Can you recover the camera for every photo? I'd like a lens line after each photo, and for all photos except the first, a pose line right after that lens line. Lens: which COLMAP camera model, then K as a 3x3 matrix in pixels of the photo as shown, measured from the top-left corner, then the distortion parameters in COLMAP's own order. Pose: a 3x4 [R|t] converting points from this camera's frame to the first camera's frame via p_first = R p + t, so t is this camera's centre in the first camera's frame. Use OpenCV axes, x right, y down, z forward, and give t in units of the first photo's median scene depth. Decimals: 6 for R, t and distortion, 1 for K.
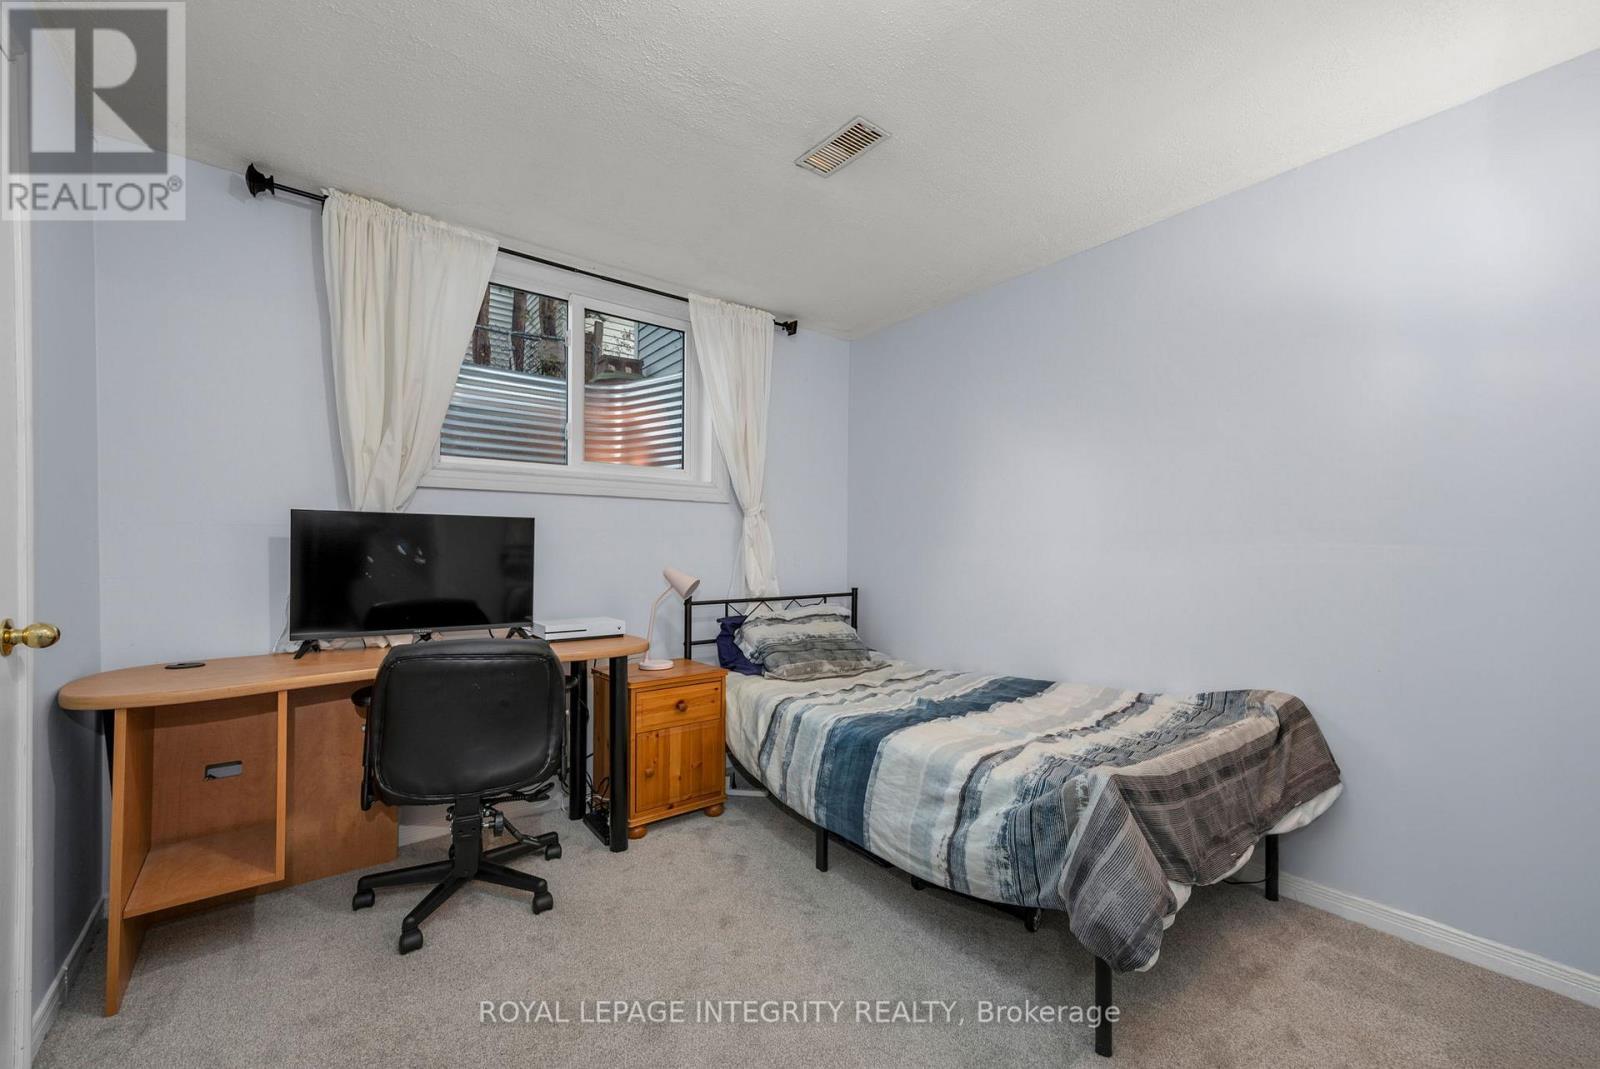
lens RADIAL K [[650.0, 0, 795.5], [0, 650.0, 544.1], [0, 0, 1]] dist [0.000350, 0.000020]
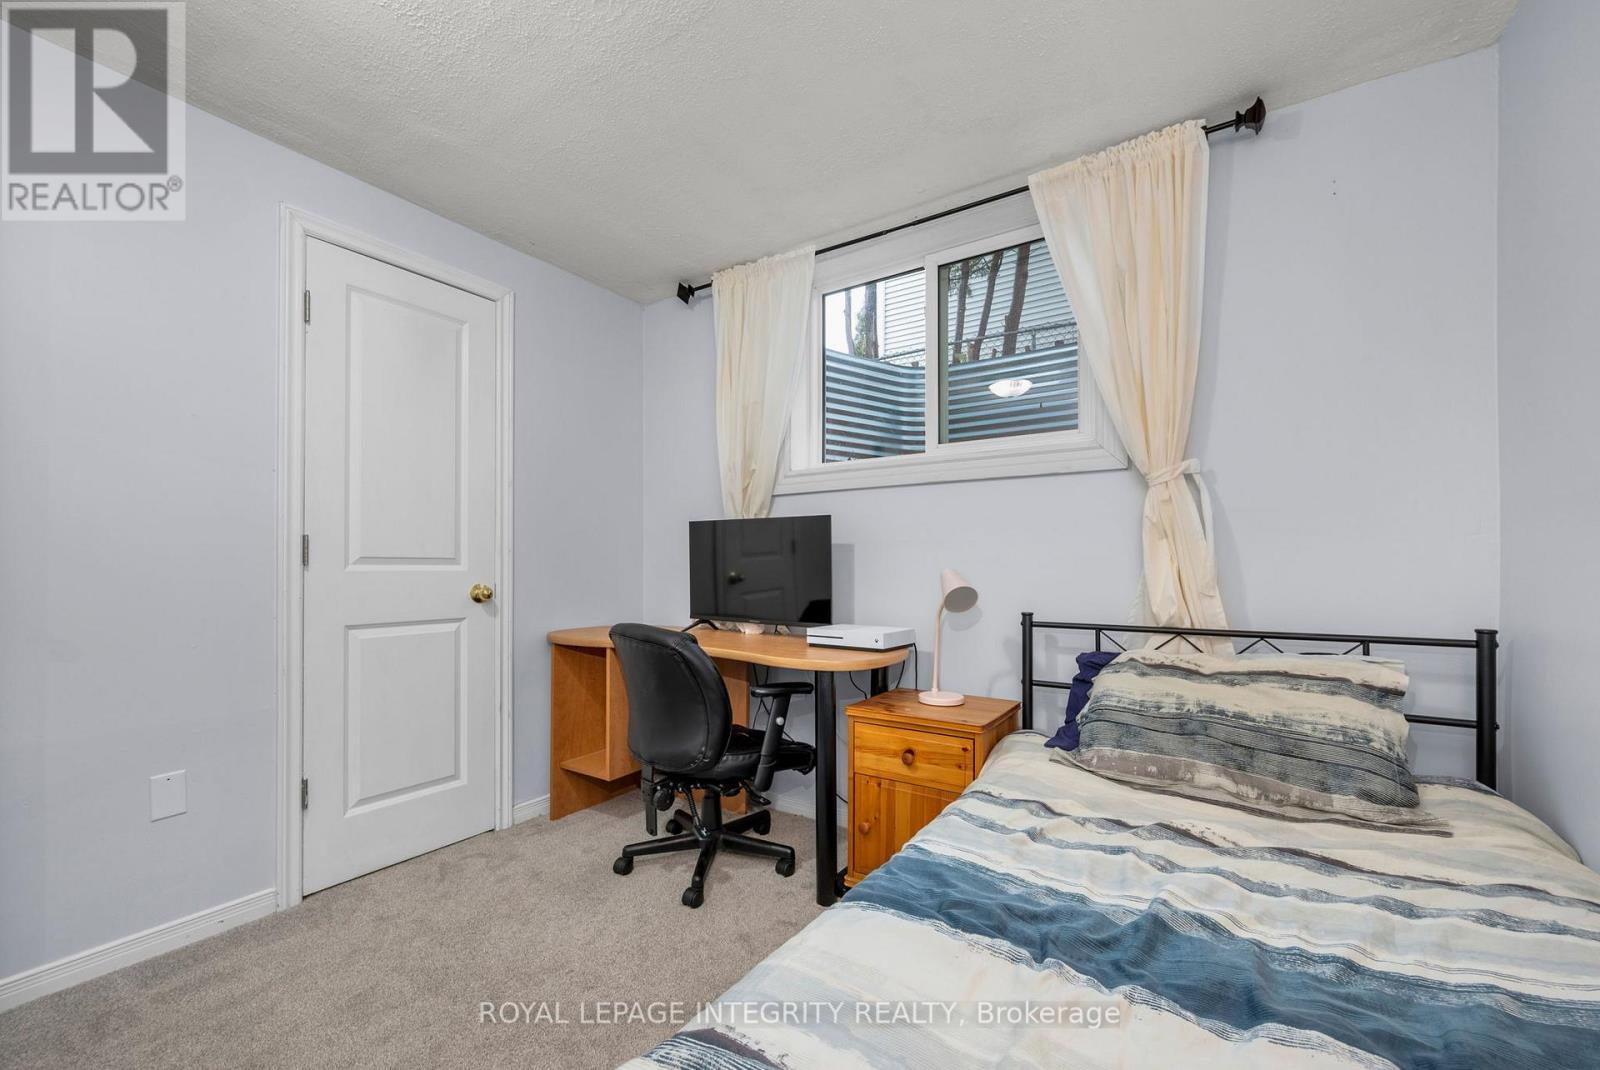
lens RADIAL K [[650.0, 0, 795.5], [0, 650.0, 544.6], [0, 0, 1]] dist [0.000350, 0.000020]
pose [[0.318980, -0.032001, -0.947221, 0.400579], [0.007881, 0.999485, -0.031113, 0.027254], [0.947729, 0.002459, 0.319068, 0.537297]]
